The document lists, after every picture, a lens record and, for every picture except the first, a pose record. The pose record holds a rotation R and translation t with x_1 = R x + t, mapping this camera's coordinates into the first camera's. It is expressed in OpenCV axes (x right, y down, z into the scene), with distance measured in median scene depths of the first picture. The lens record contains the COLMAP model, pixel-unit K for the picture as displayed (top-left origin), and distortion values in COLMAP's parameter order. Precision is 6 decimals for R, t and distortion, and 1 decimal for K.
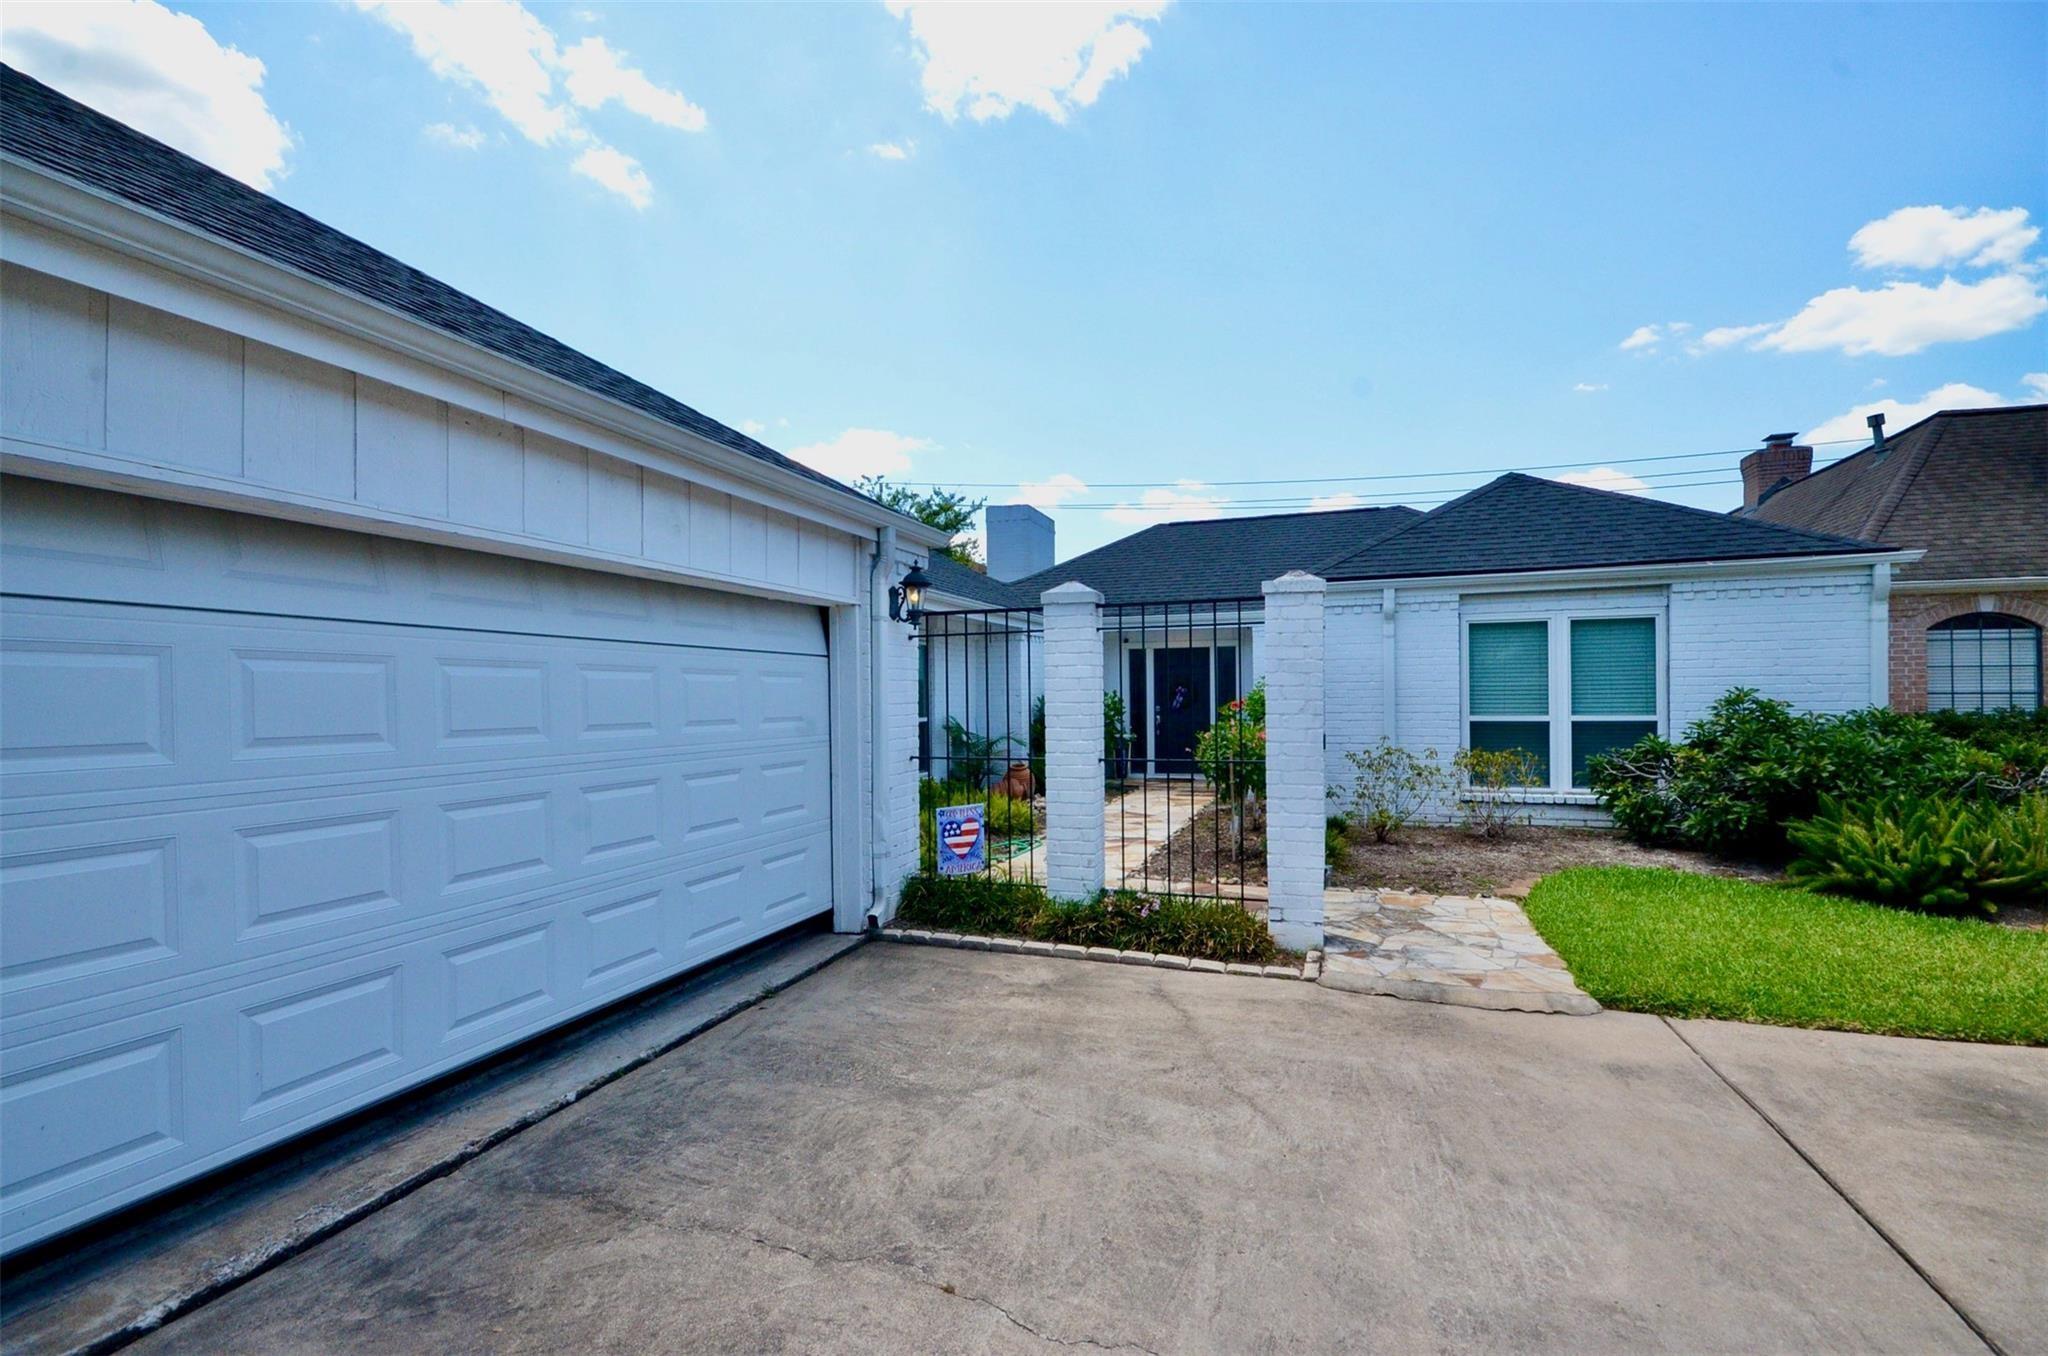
lens RADIAL K [[889.8, 0, 1033.1], [0, 889.8, 685.3], [0, 0, 1]] dist [-0.008865, -0.003850]
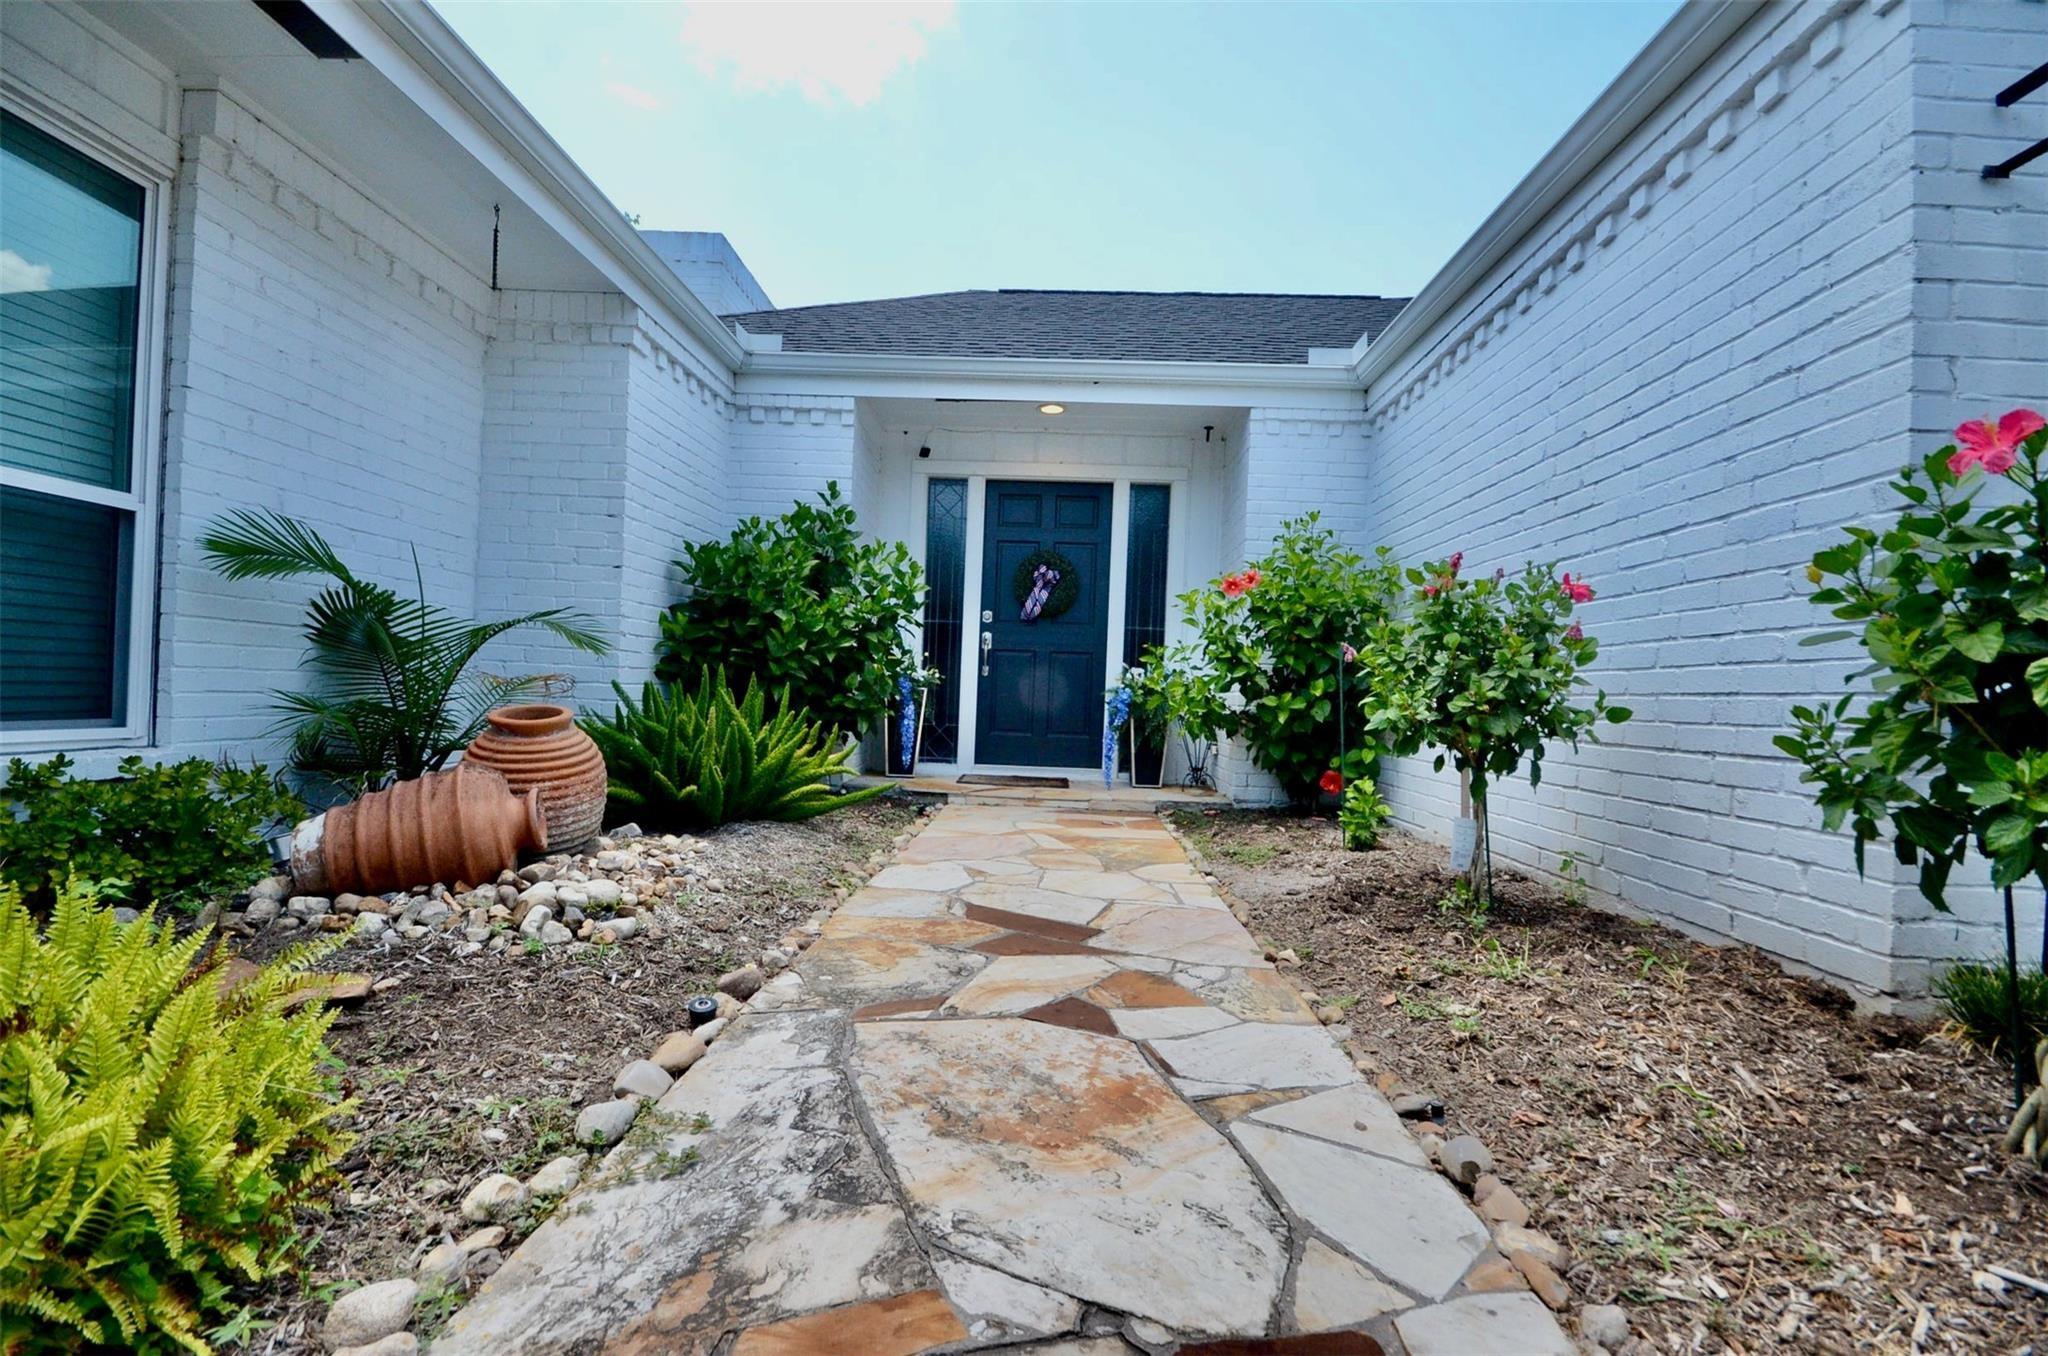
lens RADIAL K [[889.8, 0, 1024.5], [0, 889.8, 673.7], [0, 0, 1]] dist [-0.008865, -0.003850]
pose [[0.957383, 0.043866, 0.285471, 0.033370], [-0.046555, 0.998912, 0.002637, 0.052773], [-0.285044, -0.015815, 0.958384, 0.577829]]
